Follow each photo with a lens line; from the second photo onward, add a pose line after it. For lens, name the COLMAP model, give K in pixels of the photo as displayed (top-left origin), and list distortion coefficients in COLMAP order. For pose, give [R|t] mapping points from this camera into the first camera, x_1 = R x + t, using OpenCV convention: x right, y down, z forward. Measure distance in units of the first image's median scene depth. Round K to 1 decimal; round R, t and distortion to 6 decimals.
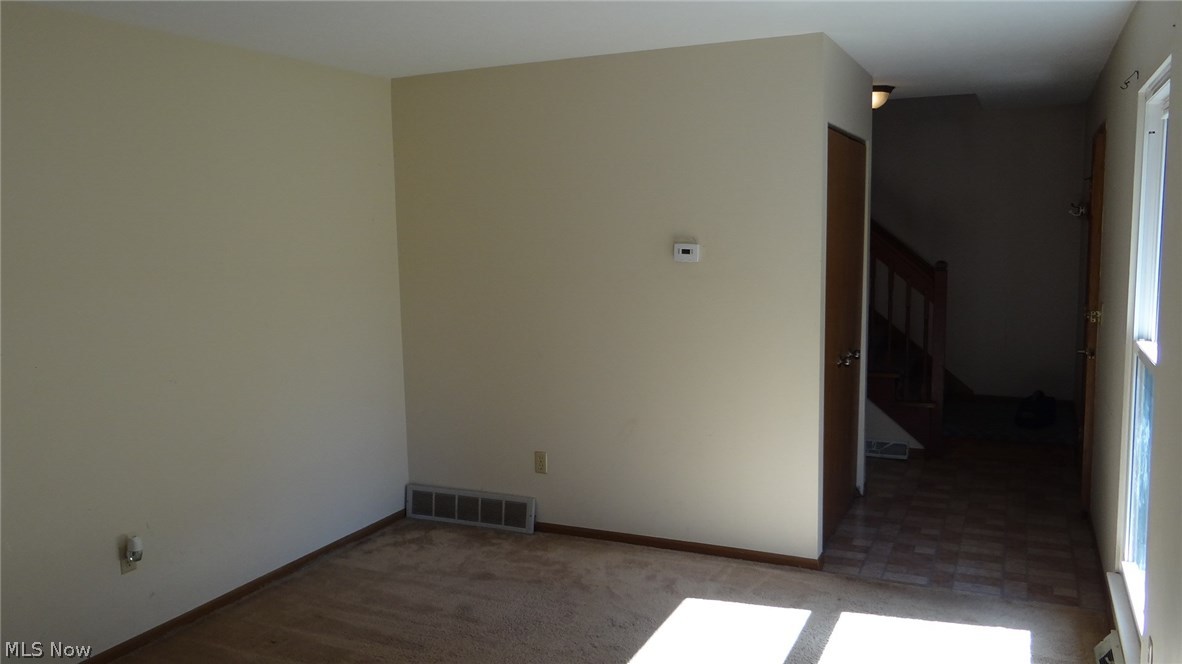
lens RADIAL K [[945.0, 0, 591.4], [0, 945.0, 331.4], [0, 0, 1]] dist [0.012710, -0.002932]
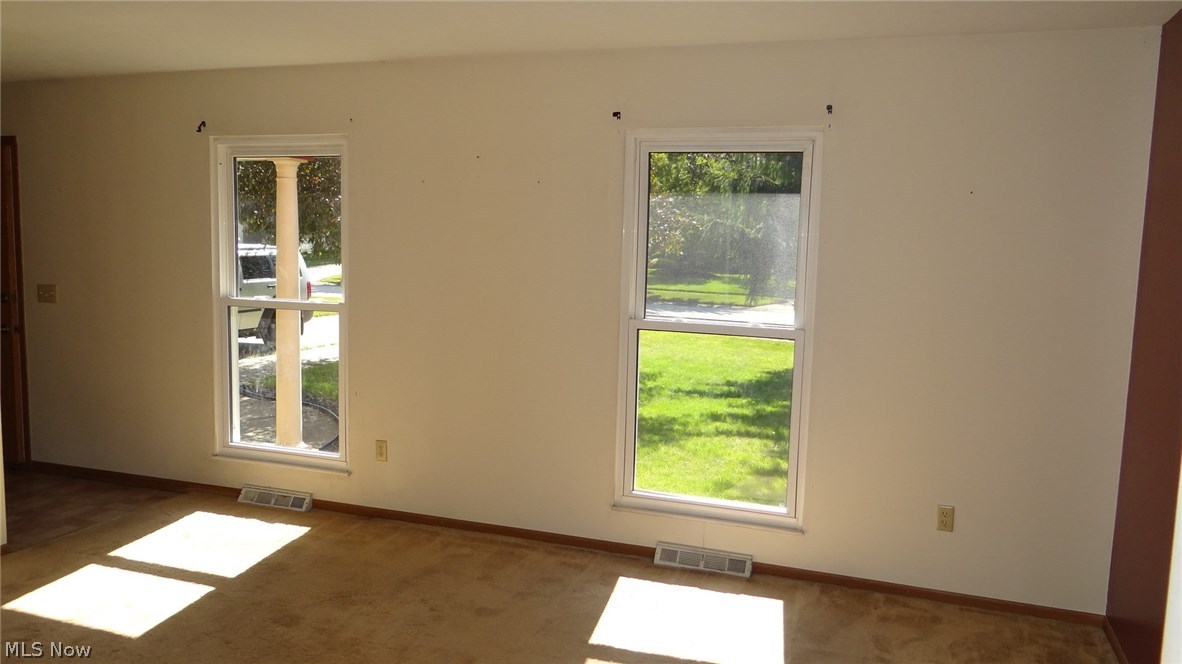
lens RADIAL K [[945.0, 0, 590.7], [0, 945.0, 332.7], [0, 0, 1]] dist [0.012710, -0.002932]
pose [[-0.070486, -0.096813, 0.992804, -0.913889], [0.094957, 0.990108, 0.103292, -0.038150], [-0.992983, 0.101554, -0.060596, 0.449217]]
